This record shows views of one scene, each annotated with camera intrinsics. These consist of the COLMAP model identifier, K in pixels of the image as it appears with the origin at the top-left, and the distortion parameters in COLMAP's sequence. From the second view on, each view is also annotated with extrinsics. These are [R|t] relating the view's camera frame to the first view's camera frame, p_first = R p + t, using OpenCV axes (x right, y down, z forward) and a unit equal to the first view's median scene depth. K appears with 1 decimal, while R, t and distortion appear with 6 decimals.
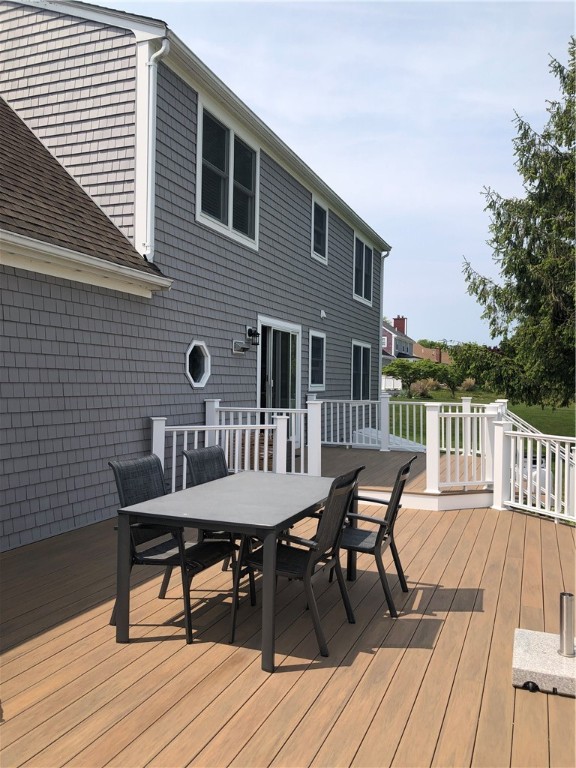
lens RADIAL K [[628.7, 0, 288.4], [0, 628.7, 379.6], [0, 0, 1]] dist [0.024507, -0.027451]
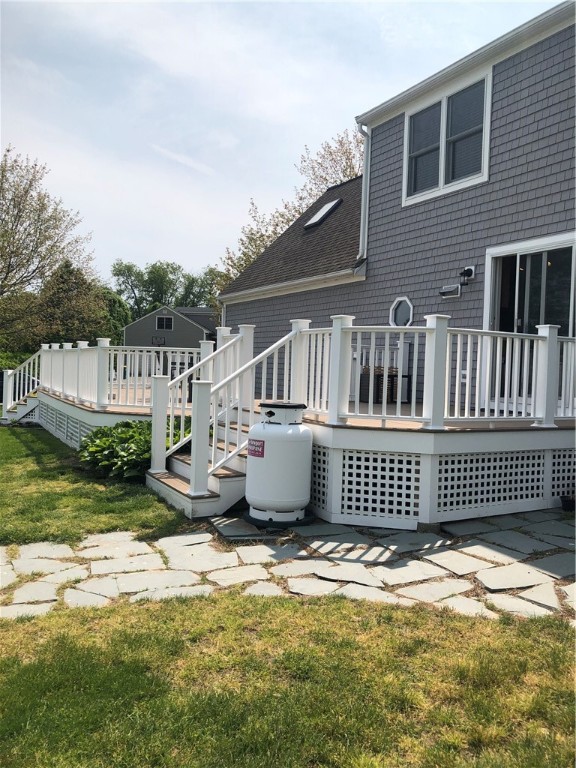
lens RADIAL K [[628.7, 0, 288.4], [0, 628.7, 385.2], [0, 0, 1]] dist [0.024507, -0.027451]
pose [[-0.633787, -0.014311, -0.773375, 1.010087], [-0.038272, 0.999184, 0.012874, 0.112838], [0.772560, 0.037758, -0.633818, 1.638495]]
